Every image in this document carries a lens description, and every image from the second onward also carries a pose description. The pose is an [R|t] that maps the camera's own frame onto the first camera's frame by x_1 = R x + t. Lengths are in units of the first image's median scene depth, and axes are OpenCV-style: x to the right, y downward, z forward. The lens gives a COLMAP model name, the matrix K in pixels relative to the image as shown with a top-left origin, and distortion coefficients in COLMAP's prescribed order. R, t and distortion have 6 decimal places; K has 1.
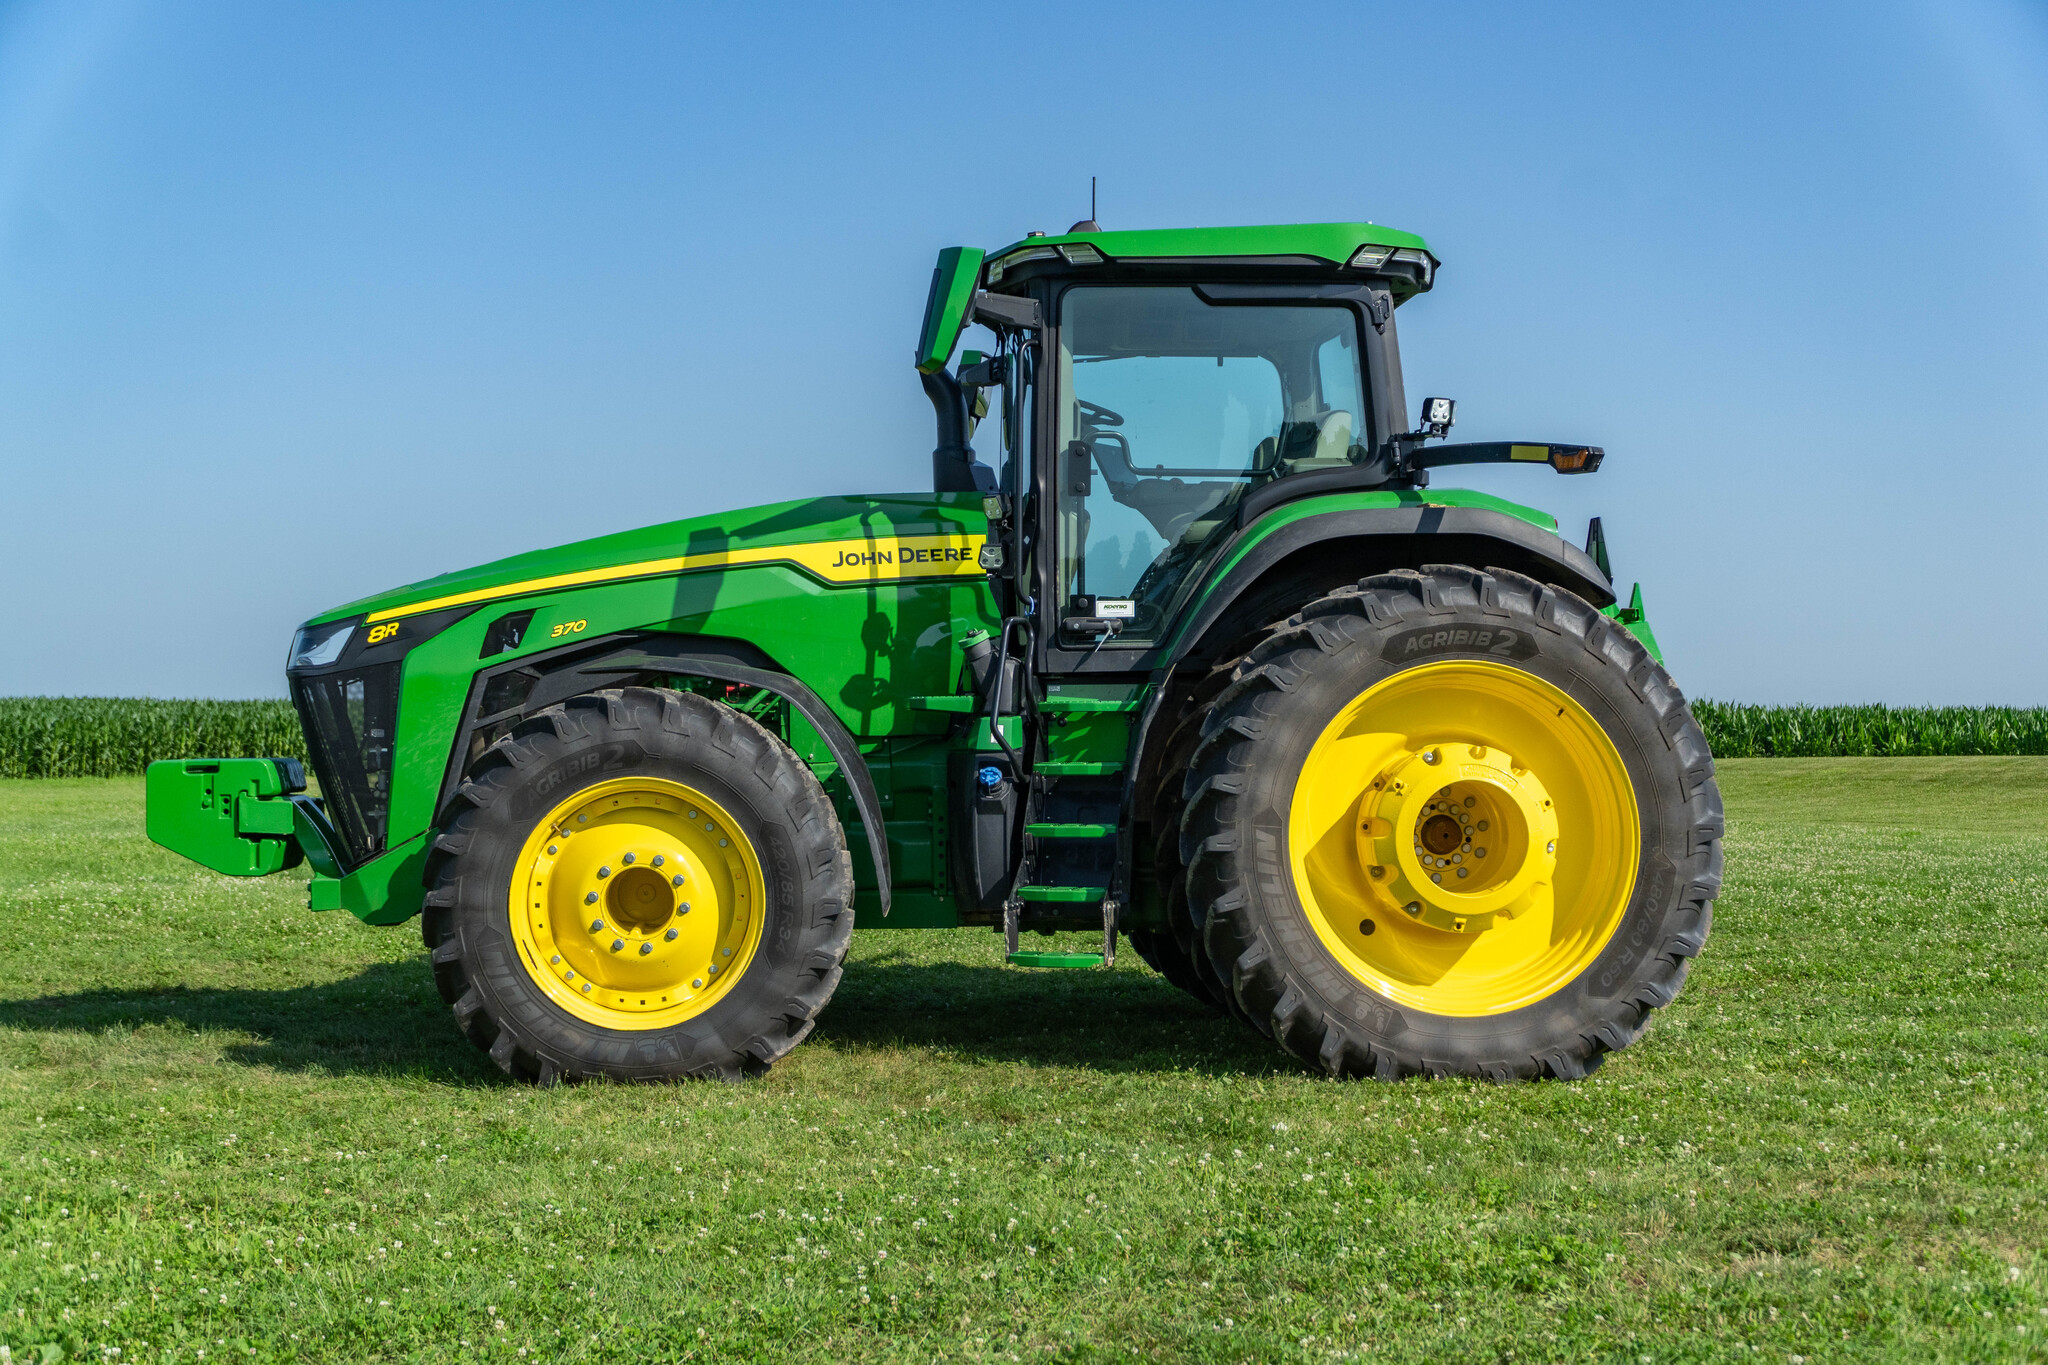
lens RADIAL K [[2813.2, 0, 1018.9], [0, 2813.2, 674.0], [0, 0, 1]] dist [0.101150, -0.070312]
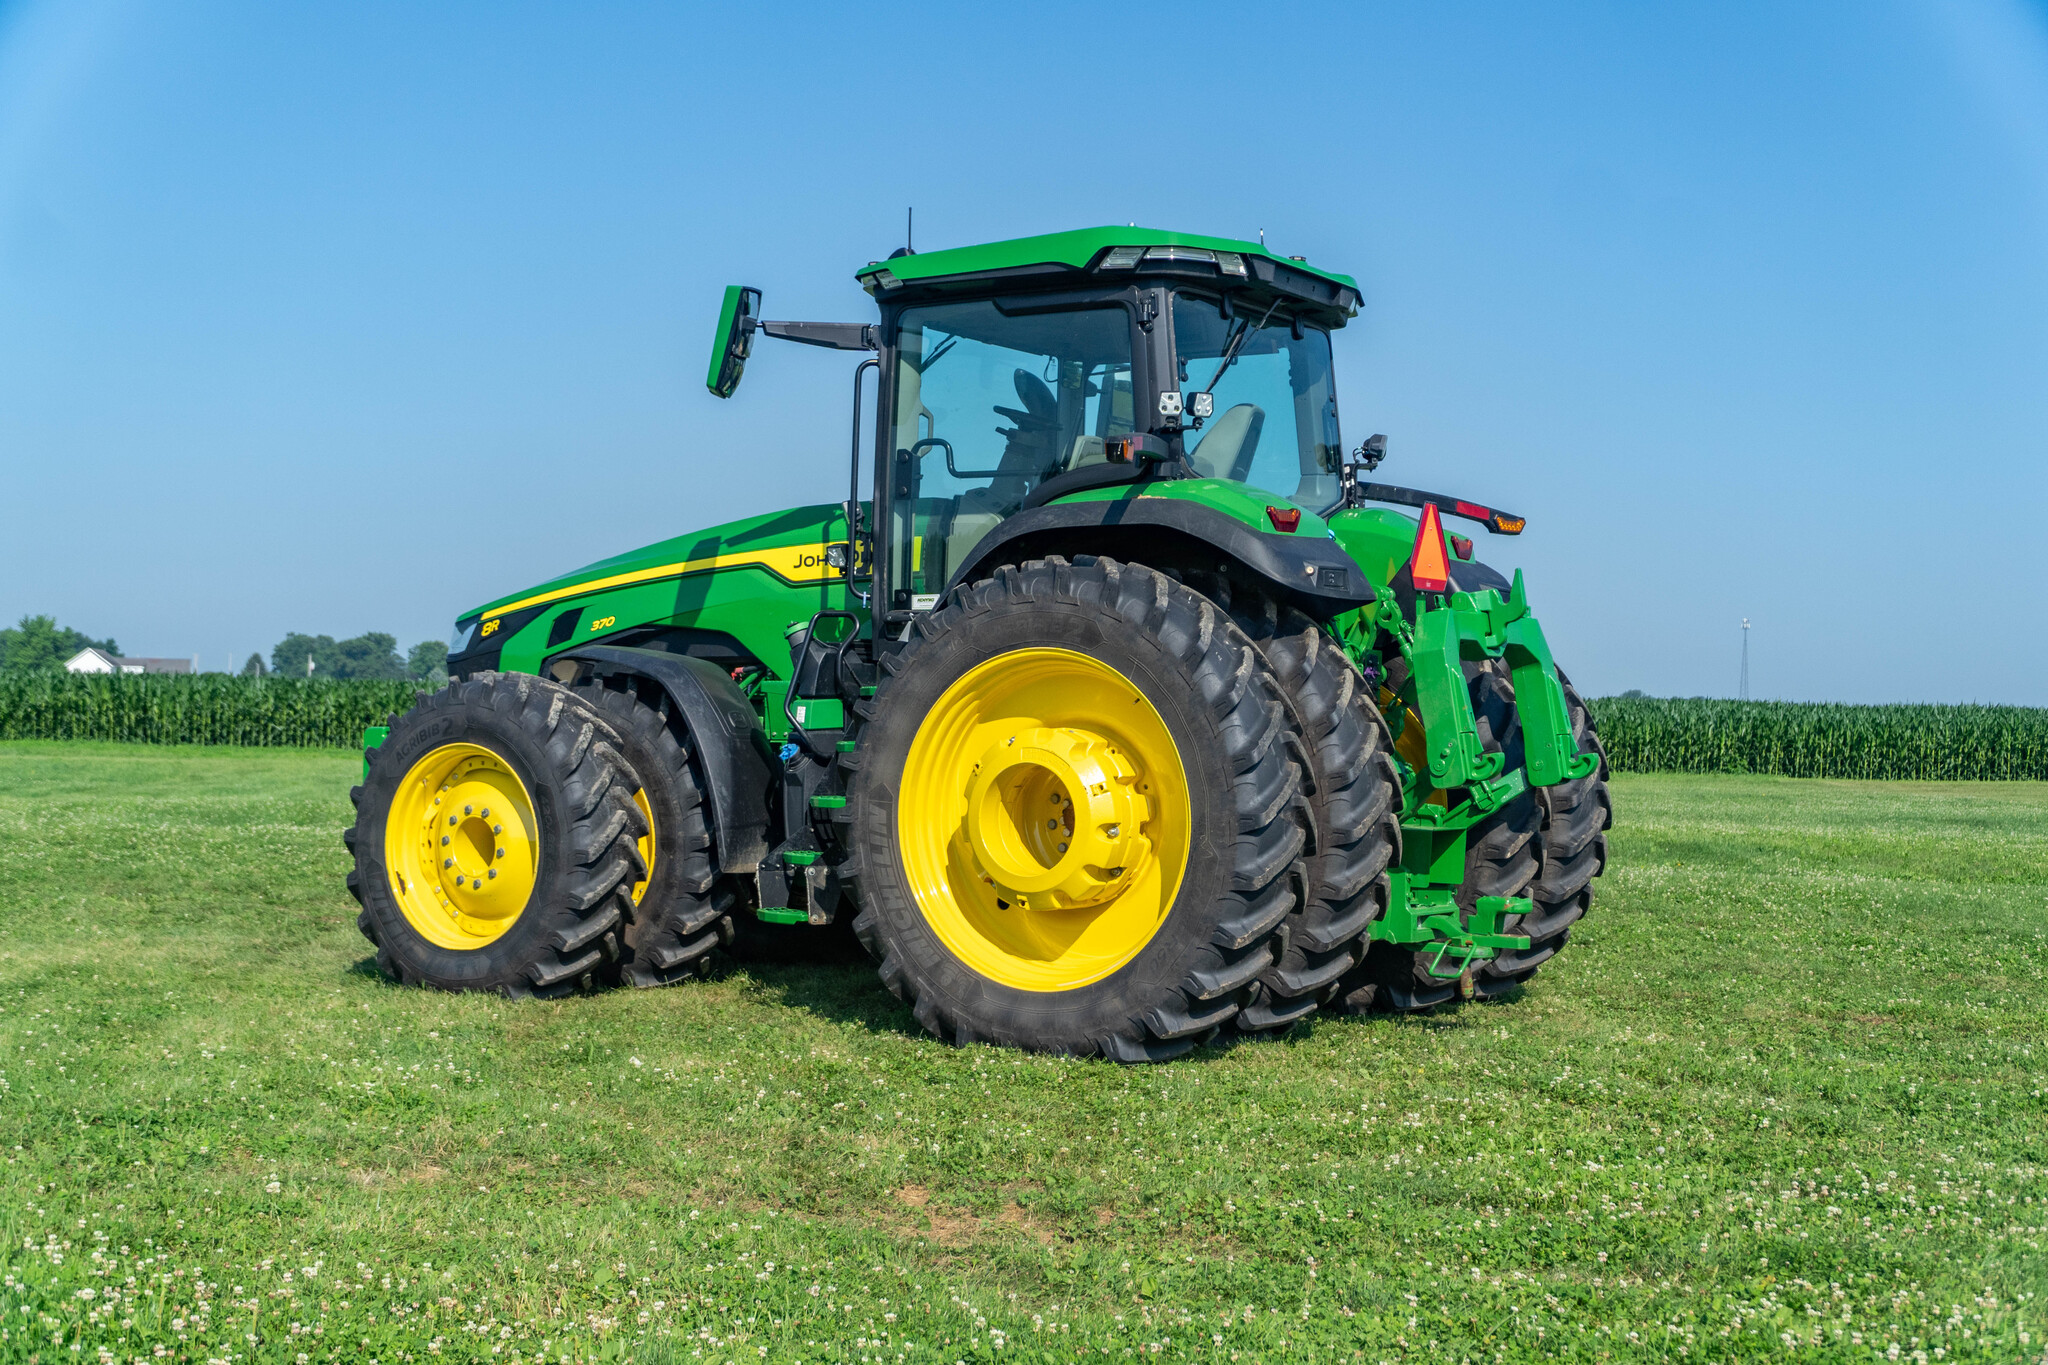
lens RADIAL K [[2726.4, 0, 1024.0], [0, 2726.4, 682.5], [0, 0, 1]] dist [0.075241, -0.009417]
pose [[0.792438, 0.006481, -0.609917, 0.758724], [-0.006221, 0.999977, 0.002544, 0.005429], [0.609920, 0.001778, 0.792461, 0.200978]]
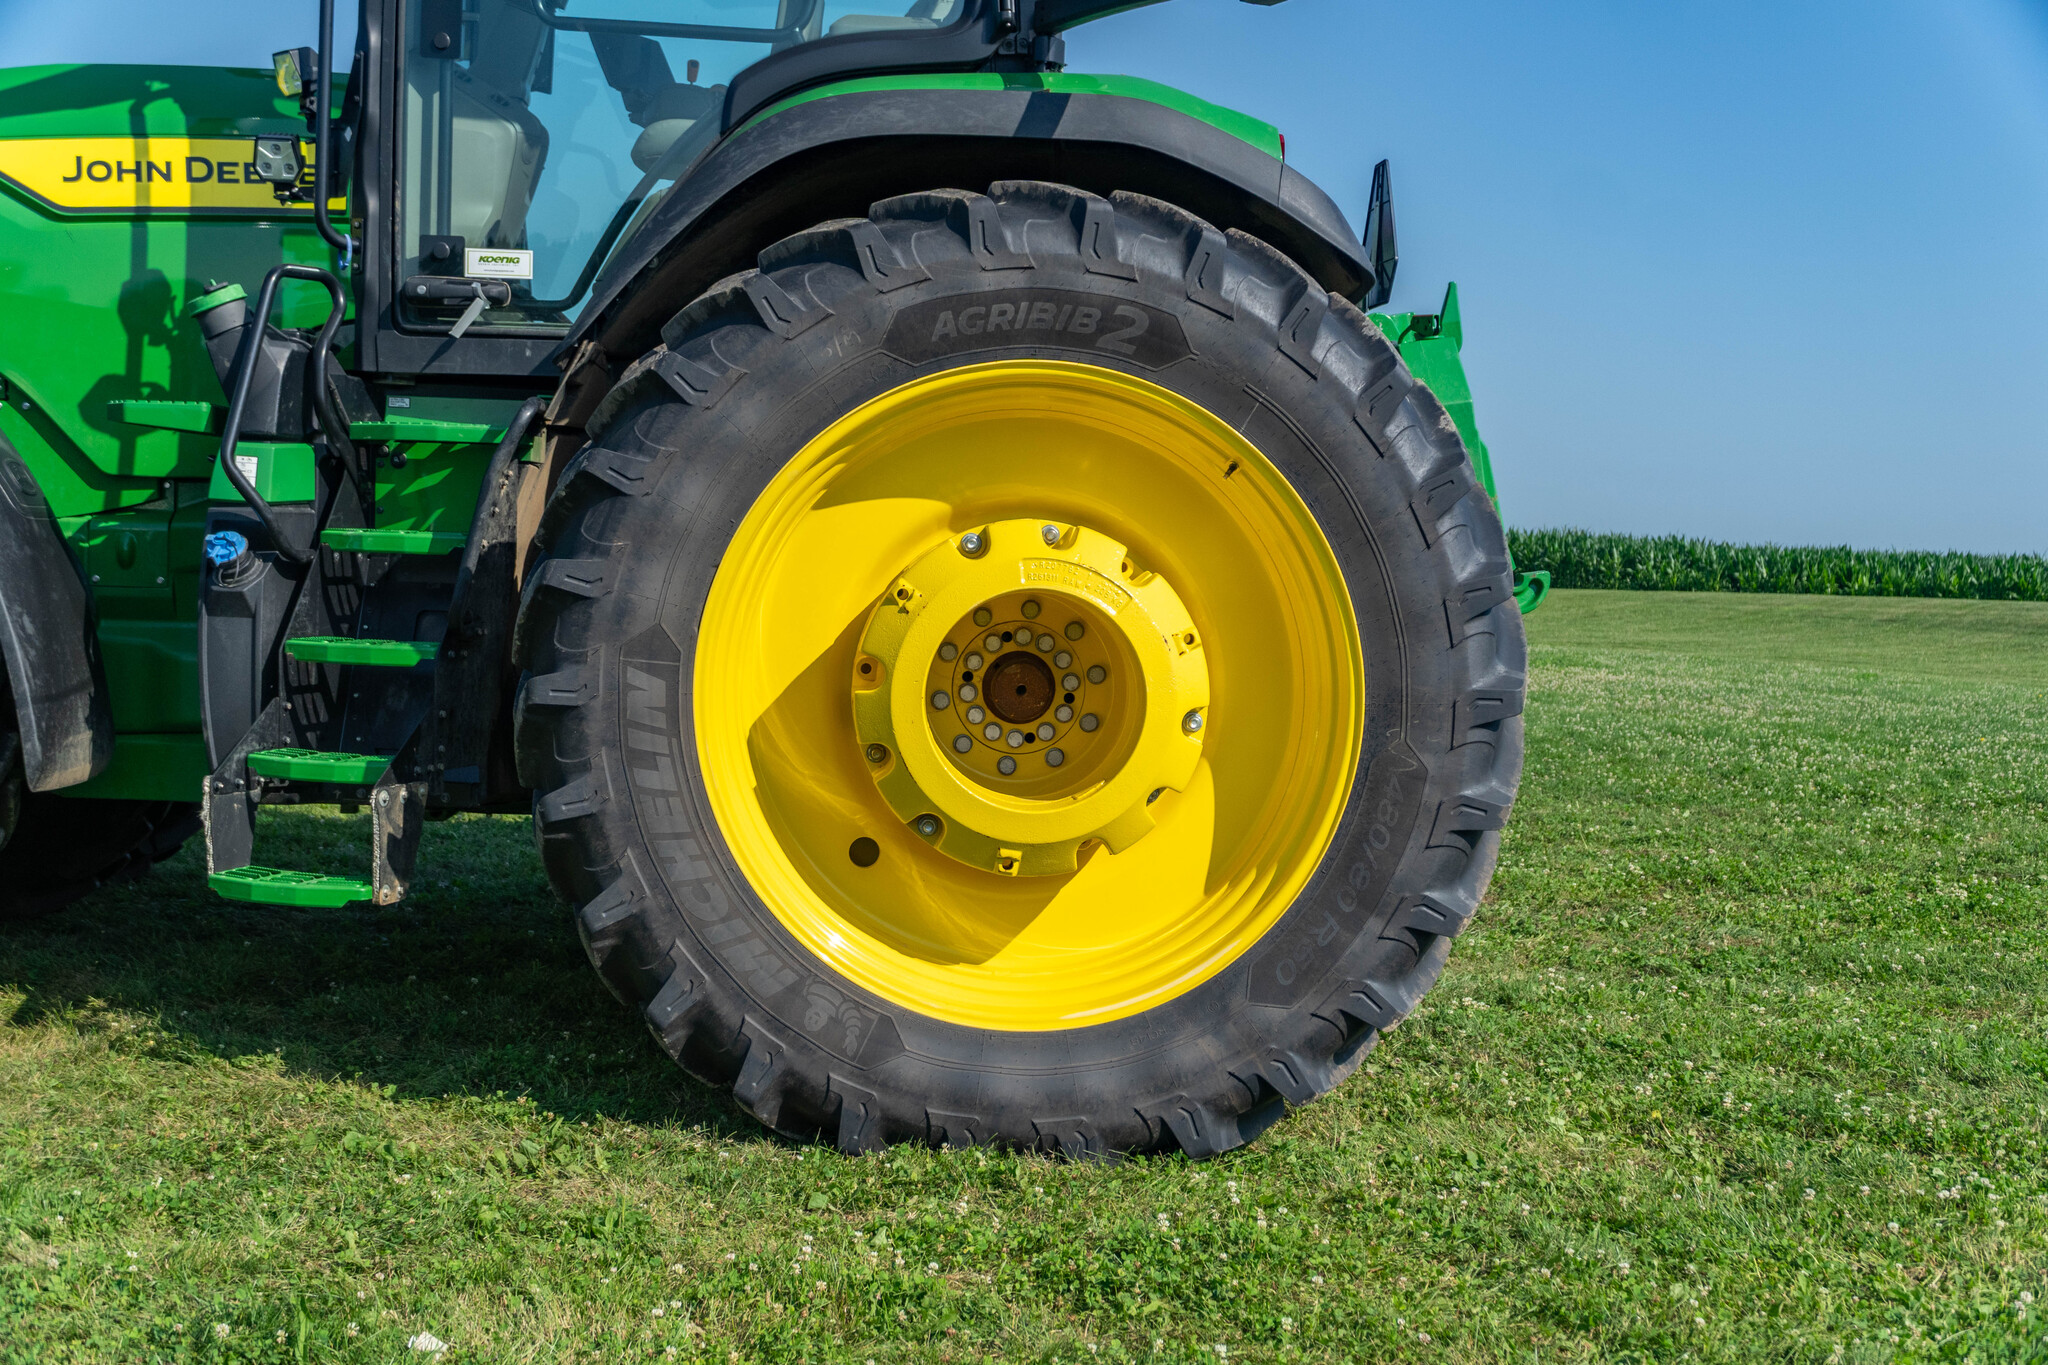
lens RADIAL K [[2444.8, 0, 1024.0], [0, 2444.8, 682.5], [0, 0, 1]] dist [0.088020, -0.037783]
pose [[0.998818, 0.042223, -0.024096, 0.166335], [-0.040258, 0.996226, 0.076893, 0.019808], [0.027252, -0.075832, 0.996748, 0.538371]]
